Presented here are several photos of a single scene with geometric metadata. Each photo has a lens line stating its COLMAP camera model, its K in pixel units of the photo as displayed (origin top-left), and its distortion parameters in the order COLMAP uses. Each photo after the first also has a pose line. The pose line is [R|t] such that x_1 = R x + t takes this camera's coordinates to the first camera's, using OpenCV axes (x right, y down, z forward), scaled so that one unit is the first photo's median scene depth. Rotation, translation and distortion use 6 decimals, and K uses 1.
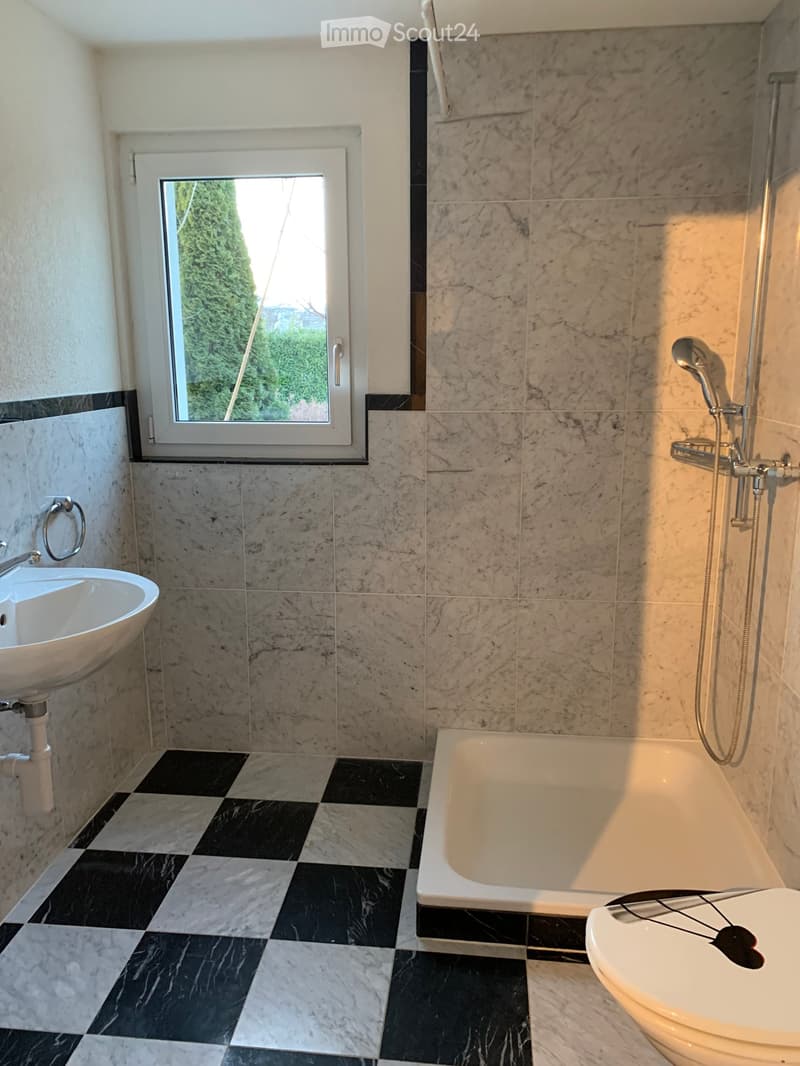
lens RADIAL K [[816.8, 0, 403.5], [0, 816.8, 530.1], [0, 0, 1]] dist [0.025868, -0.002692]
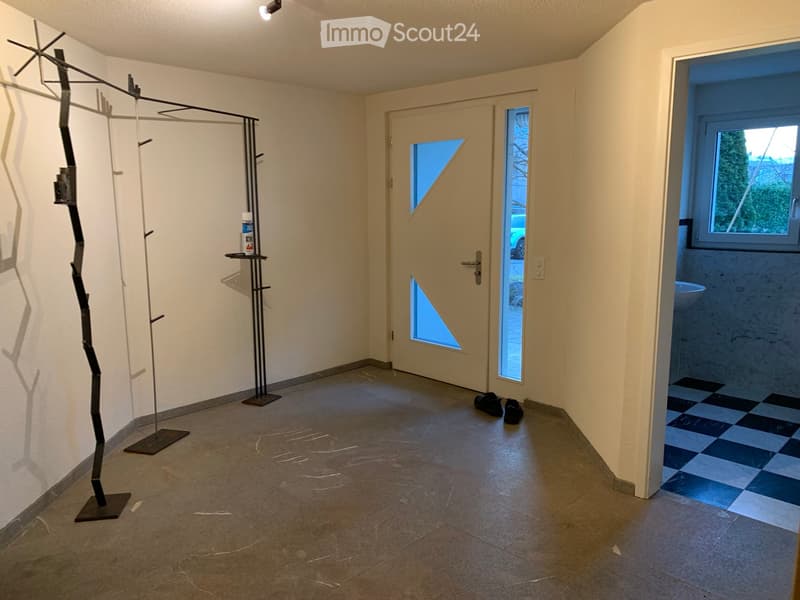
lens RADIAL K [[613.0, 0, 401.5], [0, 613.0, 306.2], [0, 0, 1]] dist [0.025868, -0.002692]
pose [[0.789619, 0.096794, -0.605915, 0.110627], [-0.122562, 0.992460, -0.001177, 0.178573], [0.601233, 0.075191, 0.795528, -0.871523]]
